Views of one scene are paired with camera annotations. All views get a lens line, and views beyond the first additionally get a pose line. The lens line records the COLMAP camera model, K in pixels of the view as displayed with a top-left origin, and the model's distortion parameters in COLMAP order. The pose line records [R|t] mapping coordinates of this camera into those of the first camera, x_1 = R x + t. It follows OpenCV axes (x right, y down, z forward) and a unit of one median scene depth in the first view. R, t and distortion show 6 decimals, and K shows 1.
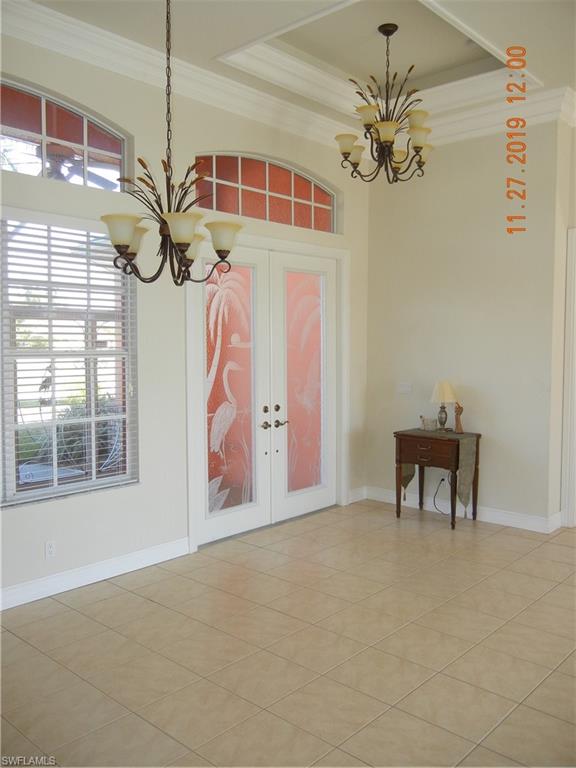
lens RADIAL K [[655.0, 0, 285.2], [0, 655.0, 380.0], [0, 0, 1]] dist [-0.008784, 0.011531]
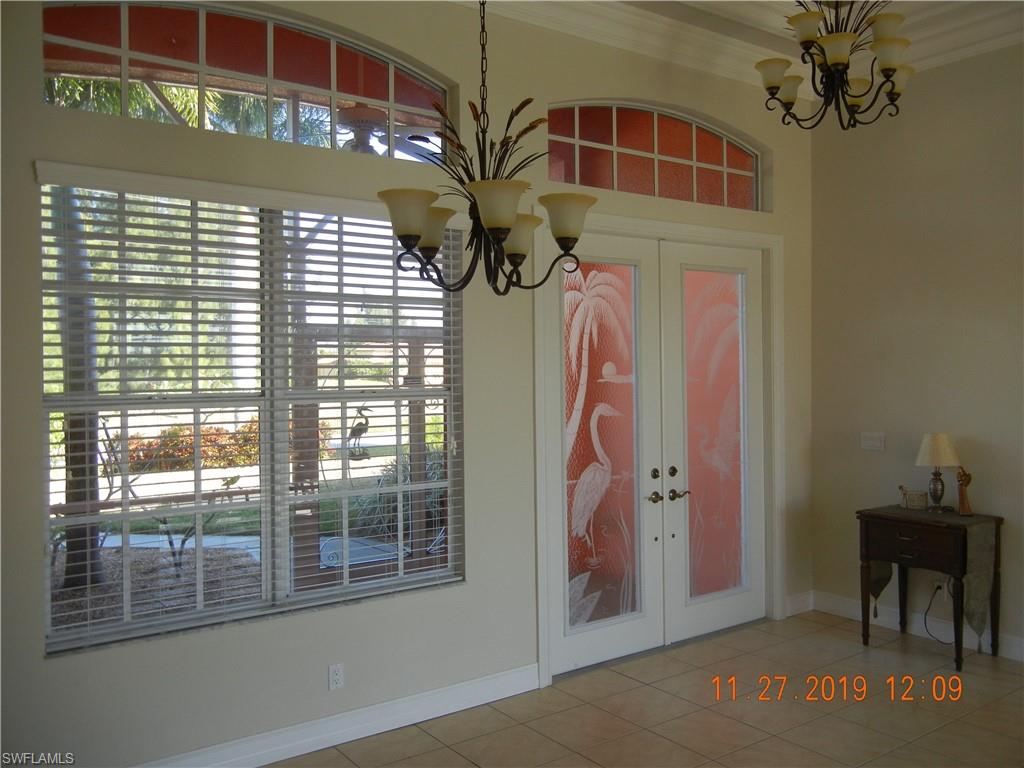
lens RADIAL K [[873.3, 0, 520.2], [0, 873.3, 379.3], [0, 0, 1]] dist [-0.008784, 0.011531]
pose [[0.979447, -0.007402, -0.201568, 0.017326], [-0.001563, 0.999018, -0.044281, -0.013101], [0.201698, 0.043686, 0.978473, 0.094787]]
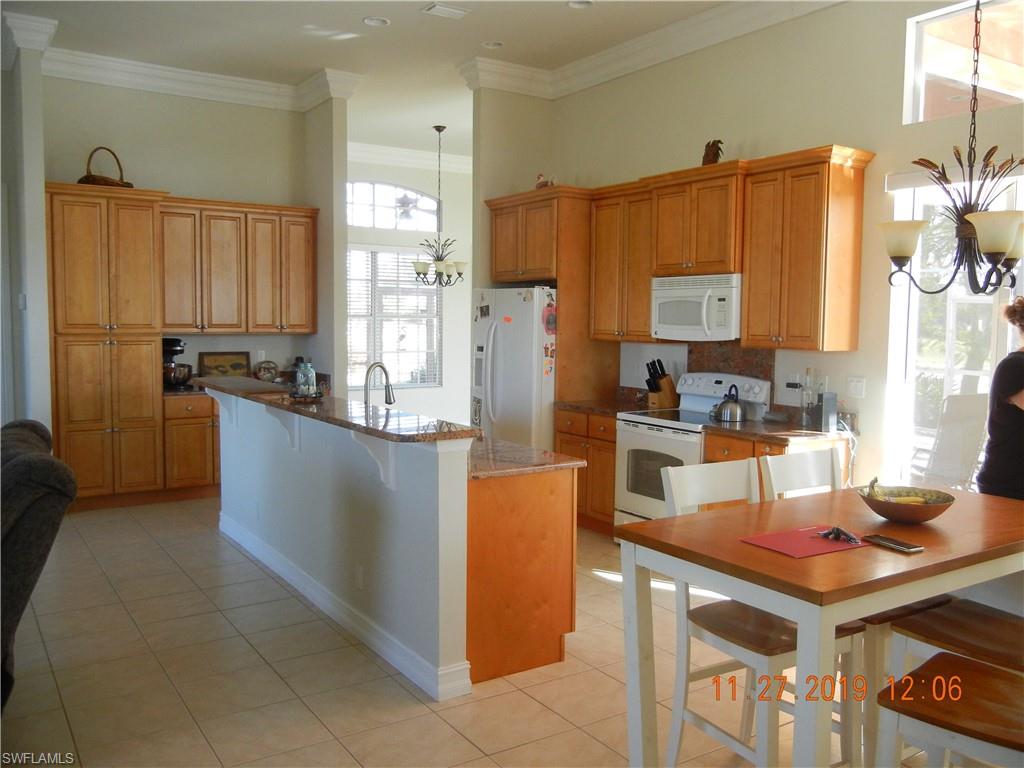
lens RADIAL K [[873.3, 0, 520.2], [0, 873.3, 379.3], [0, 0, 1]] dist [-0.008784, 0.011531]
pose [[0.970826, 0.026037, -0.238369, 0.514562], [-0.022495, 0.999593, 0.017568, 0.077820], [0.238729, -0.011693, 0.971016, -1.198028]]
